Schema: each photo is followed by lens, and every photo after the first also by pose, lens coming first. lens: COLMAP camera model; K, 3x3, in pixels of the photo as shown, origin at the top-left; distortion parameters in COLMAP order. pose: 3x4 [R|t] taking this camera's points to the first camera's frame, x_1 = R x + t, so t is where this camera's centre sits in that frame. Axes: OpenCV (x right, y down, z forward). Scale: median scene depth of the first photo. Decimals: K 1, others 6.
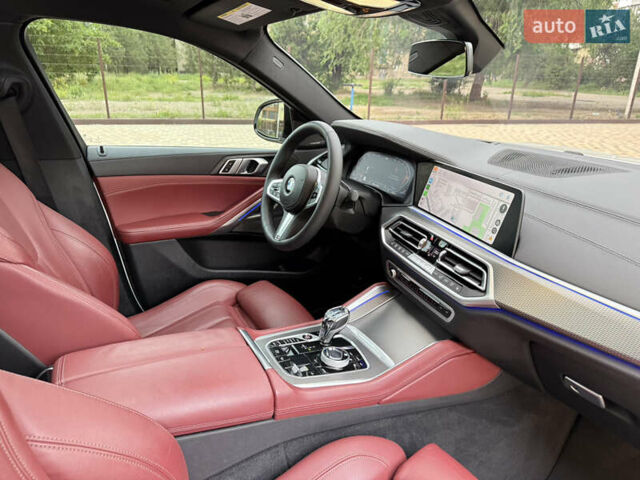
lens RADIAL K [[456.8, 0, 322.6], [0, 456.8, 242.5], [0, 0, 1]] dist [0.003187, -0.004155]
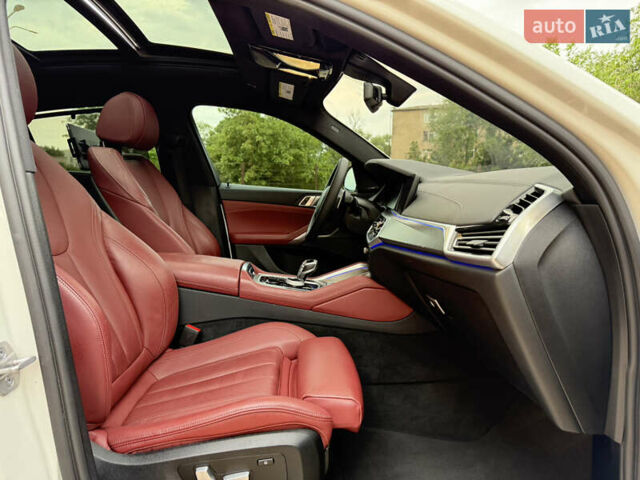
lens RADIAL K [[456.8, 0, 322.6], [0, 456.8, 242.5], [0, 0, 1]] dist [0.003187, -0.004155]
pose [[0.903666, 0.038664, -0.426489, 0.580411], [-0.147695, 0.962948, -0.225647, 0.346933], [0.401962, 0.266900, 0.875894, -0.265243]]
